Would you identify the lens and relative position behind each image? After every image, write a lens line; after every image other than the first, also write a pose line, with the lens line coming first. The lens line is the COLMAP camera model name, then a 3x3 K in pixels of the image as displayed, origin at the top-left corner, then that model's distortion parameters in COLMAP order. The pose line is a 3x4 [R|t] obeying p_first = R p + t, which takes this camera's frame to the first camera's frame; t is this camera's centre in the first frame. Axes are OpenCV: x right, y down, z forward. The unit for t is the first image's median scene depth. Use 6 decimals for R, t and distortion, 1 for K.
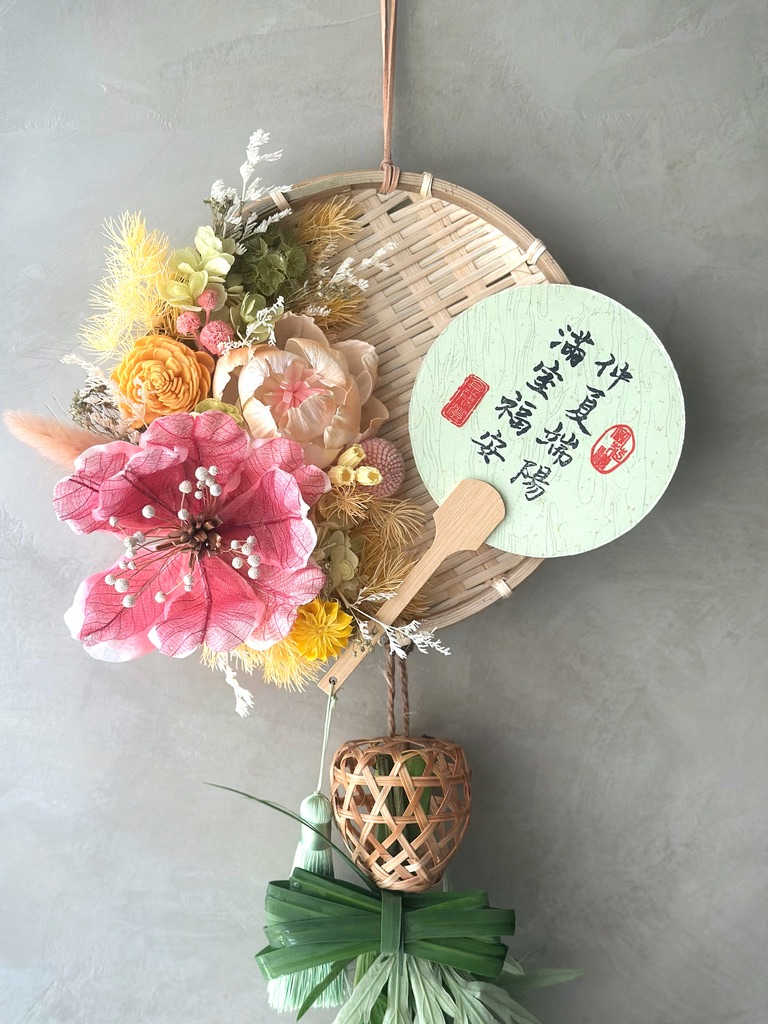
lens RADIAL K [[1421.9, 0, 384.0], [0, 1421.9, 512.0], [0, 0, 1]] dist [0.168468, -0.098783]
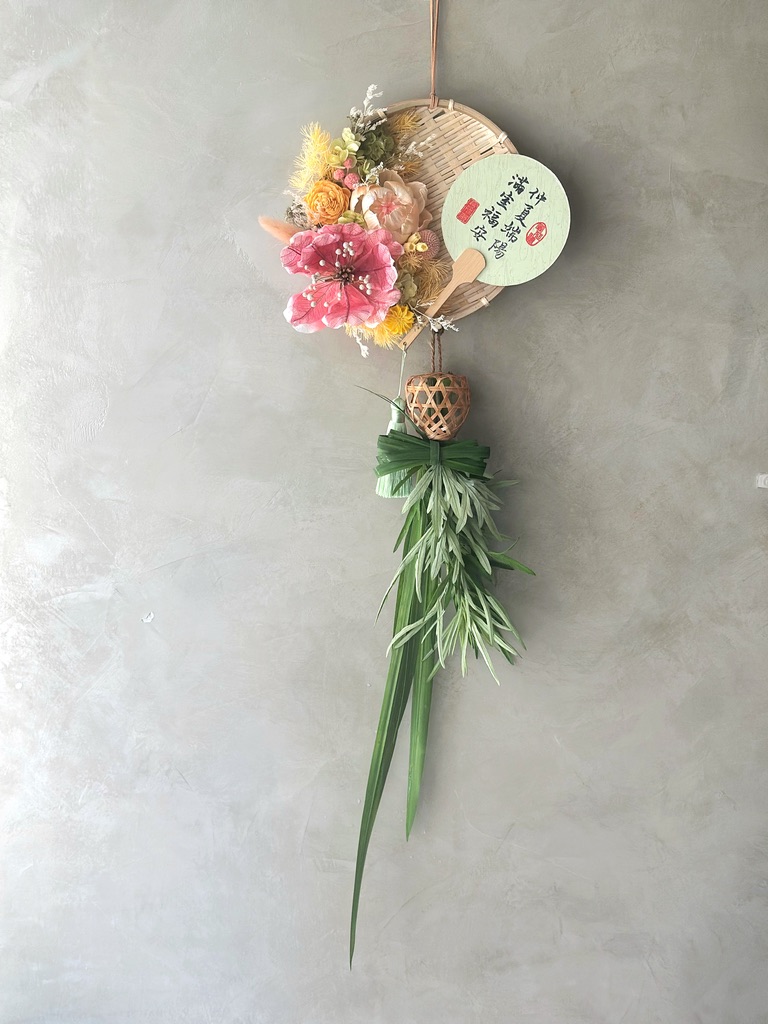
lens RADIAL K [[1421.9, 0, 384.0], [0, 1421.9, 512.0], [0, 0, 1]] dist [0.168468, -0.098783]
pose [[0.997662, 0.011516, -0.067361, 0.081762], [-0.003061, 0.992240, 0.124297, 0.102828], [0.068270, -0.123800, 0.989956, -1.189404]]
